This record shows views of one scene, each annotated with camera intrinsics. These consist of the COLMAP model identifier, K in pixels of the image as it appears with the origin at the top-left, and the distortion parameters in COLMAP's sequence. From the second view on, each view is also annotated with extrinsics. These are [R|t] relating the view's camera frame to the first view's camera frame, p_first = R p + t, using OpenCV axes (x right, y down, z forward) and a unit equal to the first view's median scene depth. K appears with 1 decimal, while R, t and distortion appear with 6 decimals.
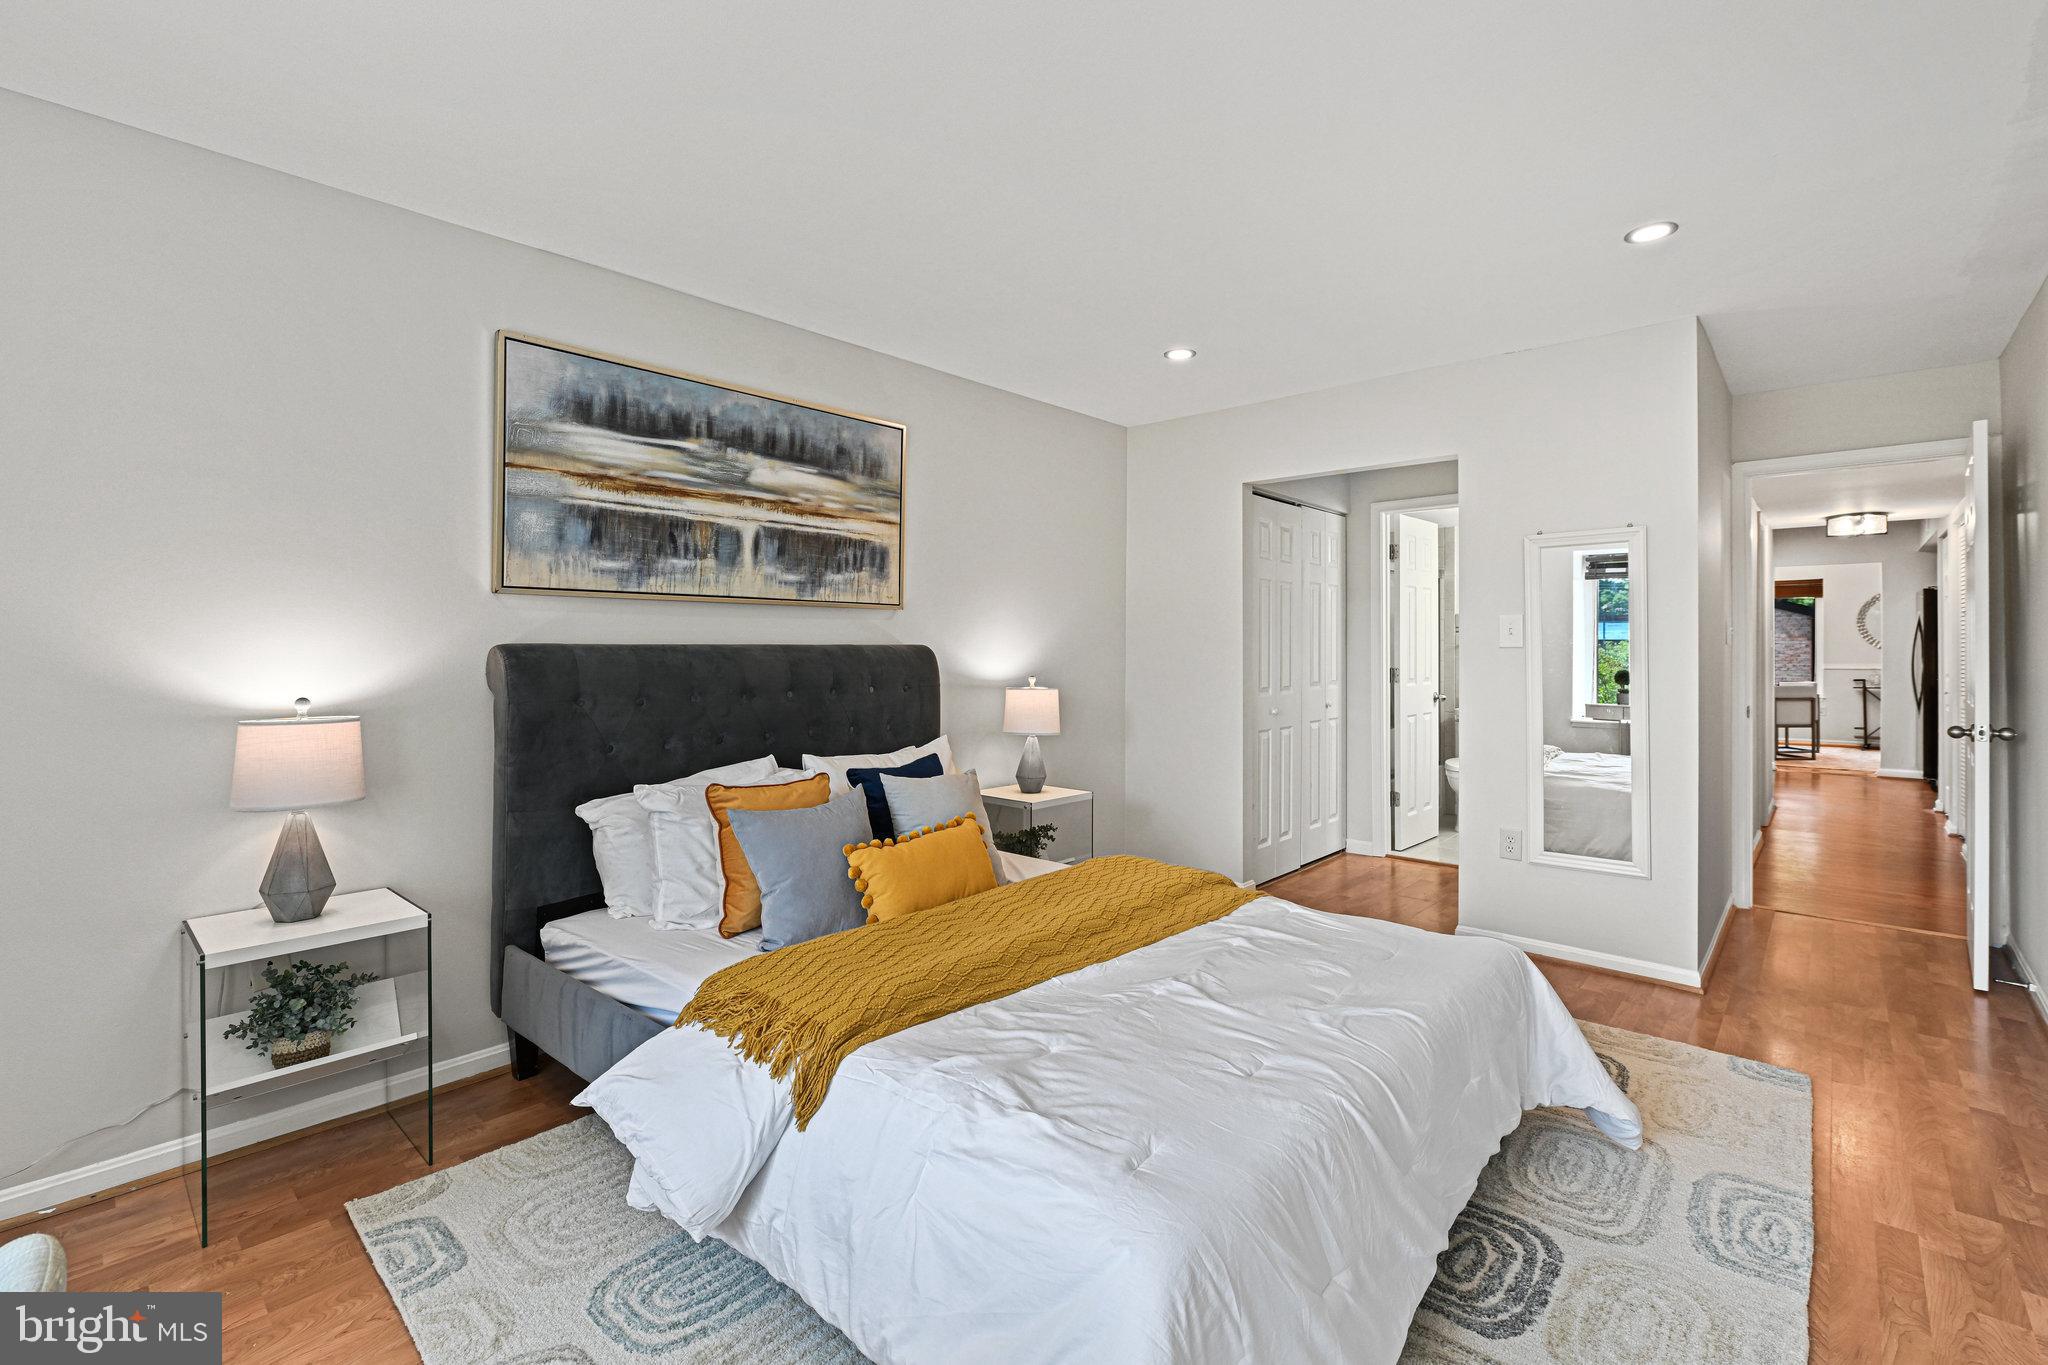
lens RADIAL K [[879.4, 0, 998.3], [0, 879.4, 653.4], [0, 0, 1]] dist [-0.007664, -0.000569]
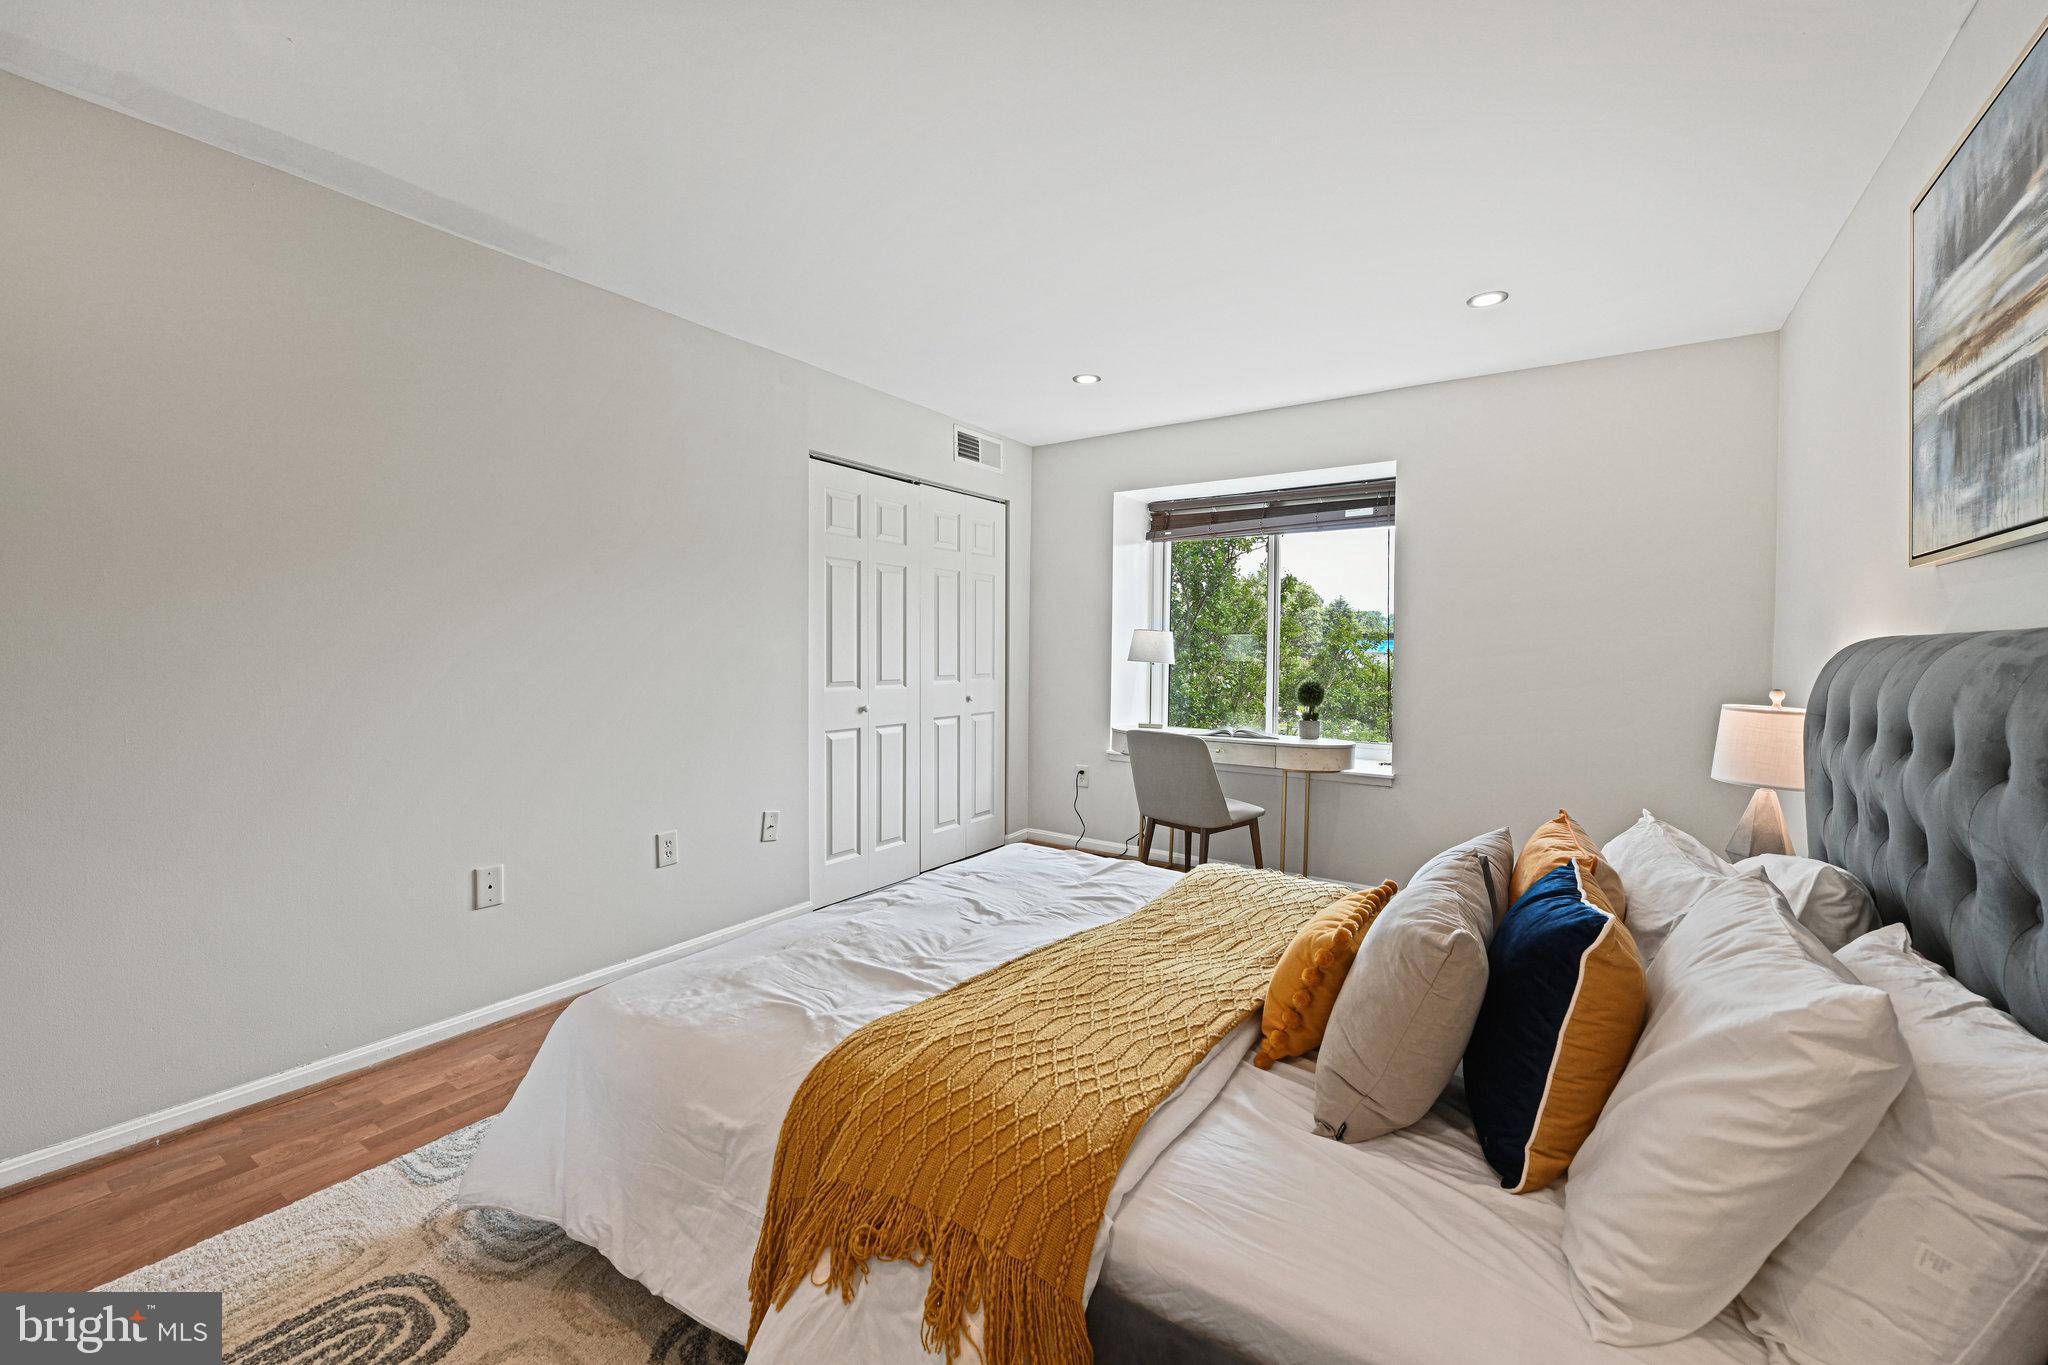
lens RADIAL K [[832.8, 0, 1022.7], [0, 832.8, 676.9], [0, 0, 1]] dist [-0.009649, -0.000616]
pose [[-0.985925, -0.004637, -0.167125, 0.222172], [-0.012378, 0.998896, 0.045309, 0.000437], [0.166731, 0.046740, -0.984894, 1.270398]]
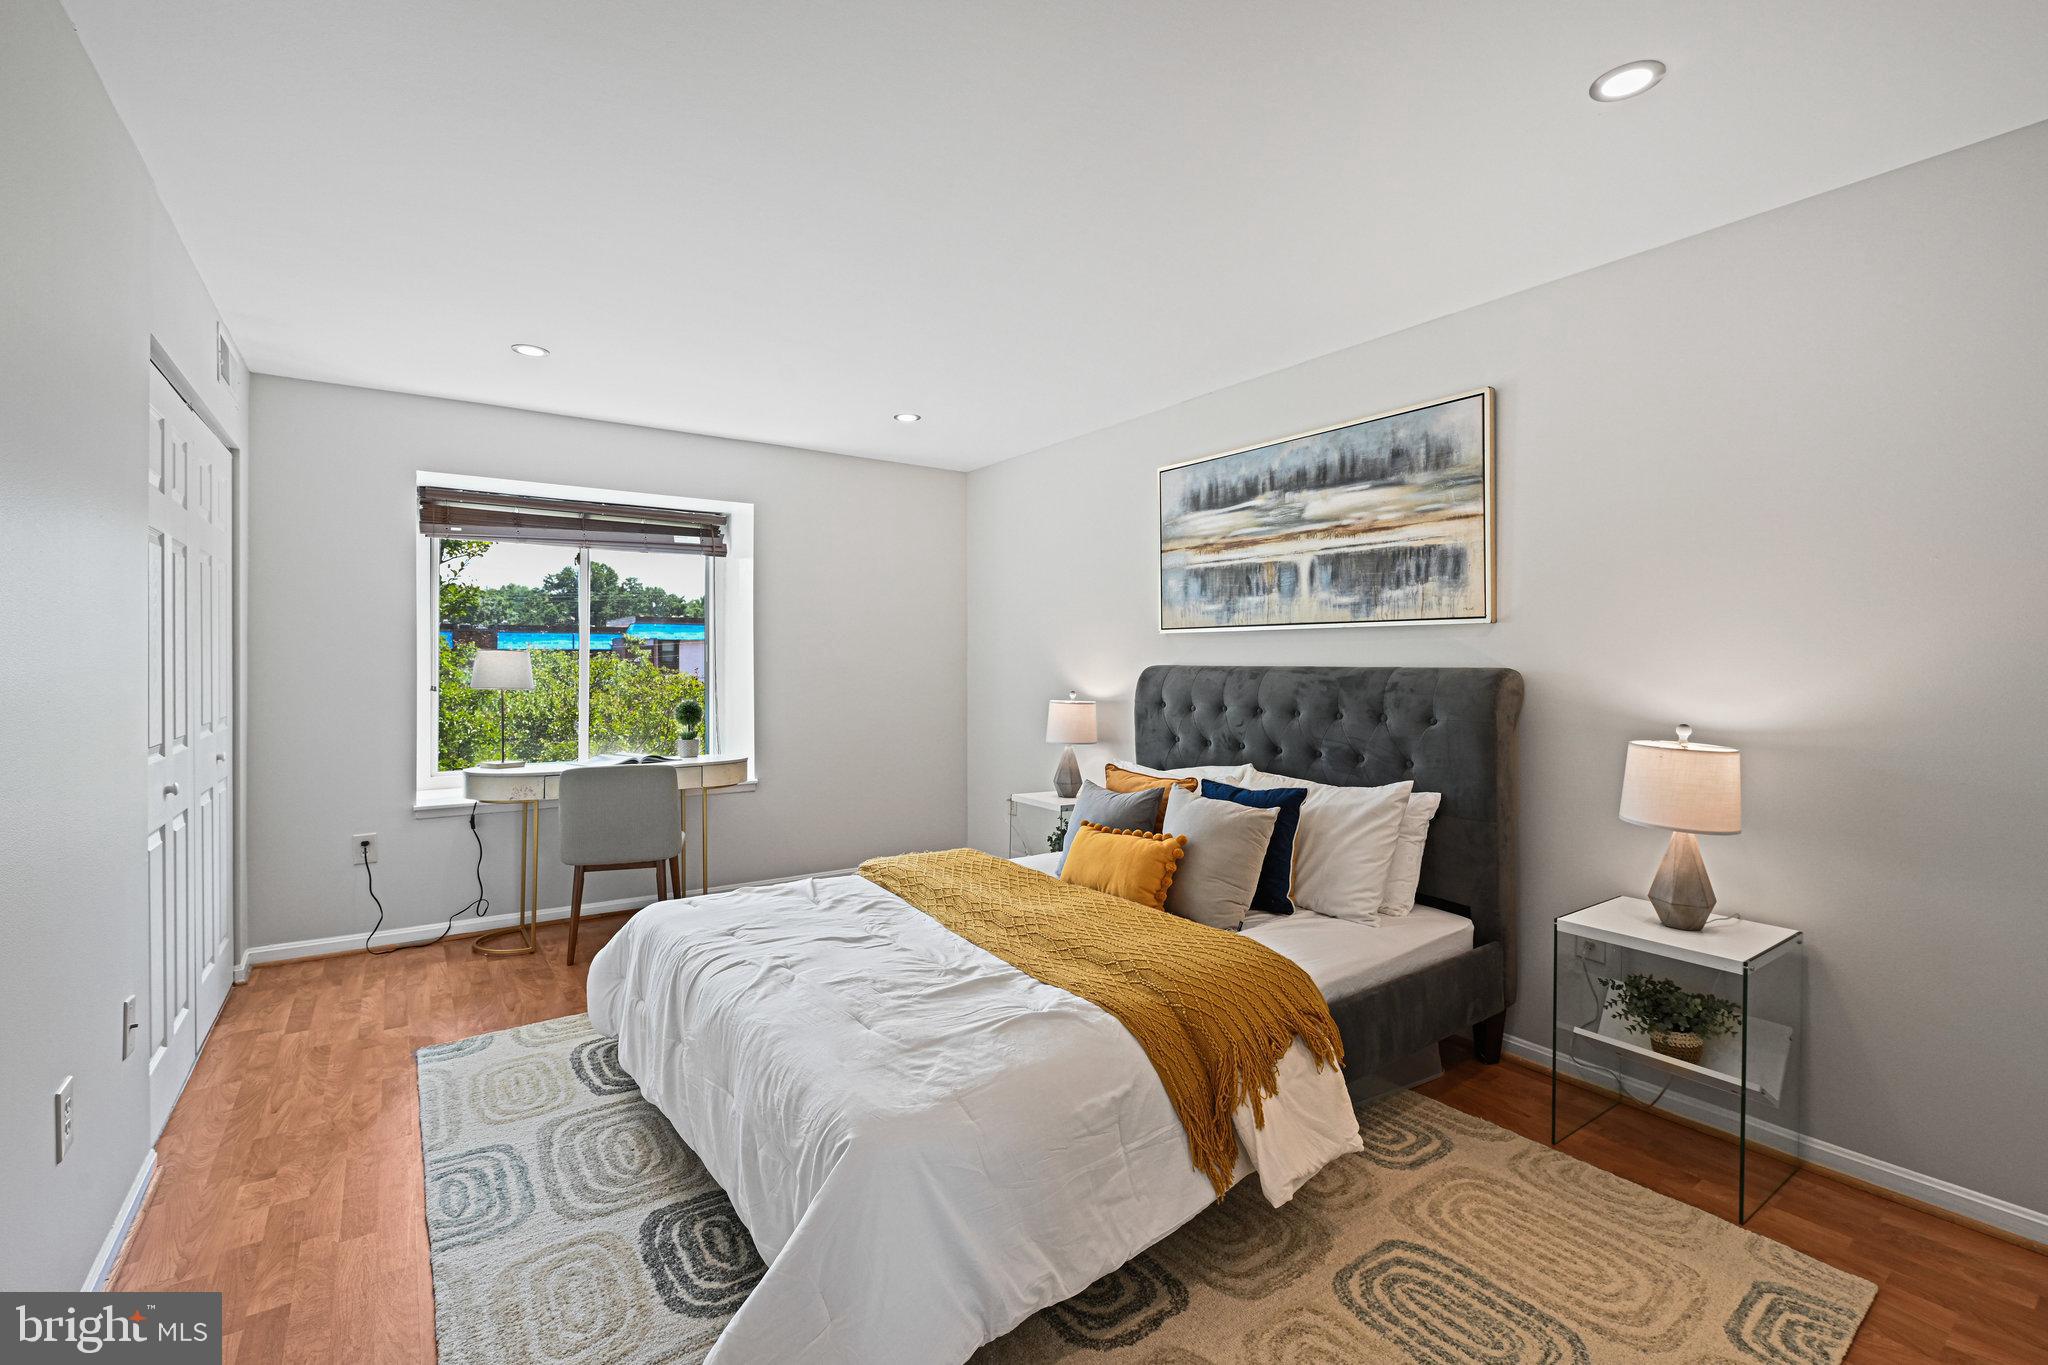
lens RADIAL K [[879.4, 0, 1034.0], [0, 879.4, 661.1], [0, 0, 1]] dist [-0.007664, -0.000569]
pose [[-0.181281, -0.004180, -0.983423, 0.847677], [-0.014365, 0.999896, -0.001601, -0.010553], [0.983326, 0.013837, -0.181322, 0.870242]]
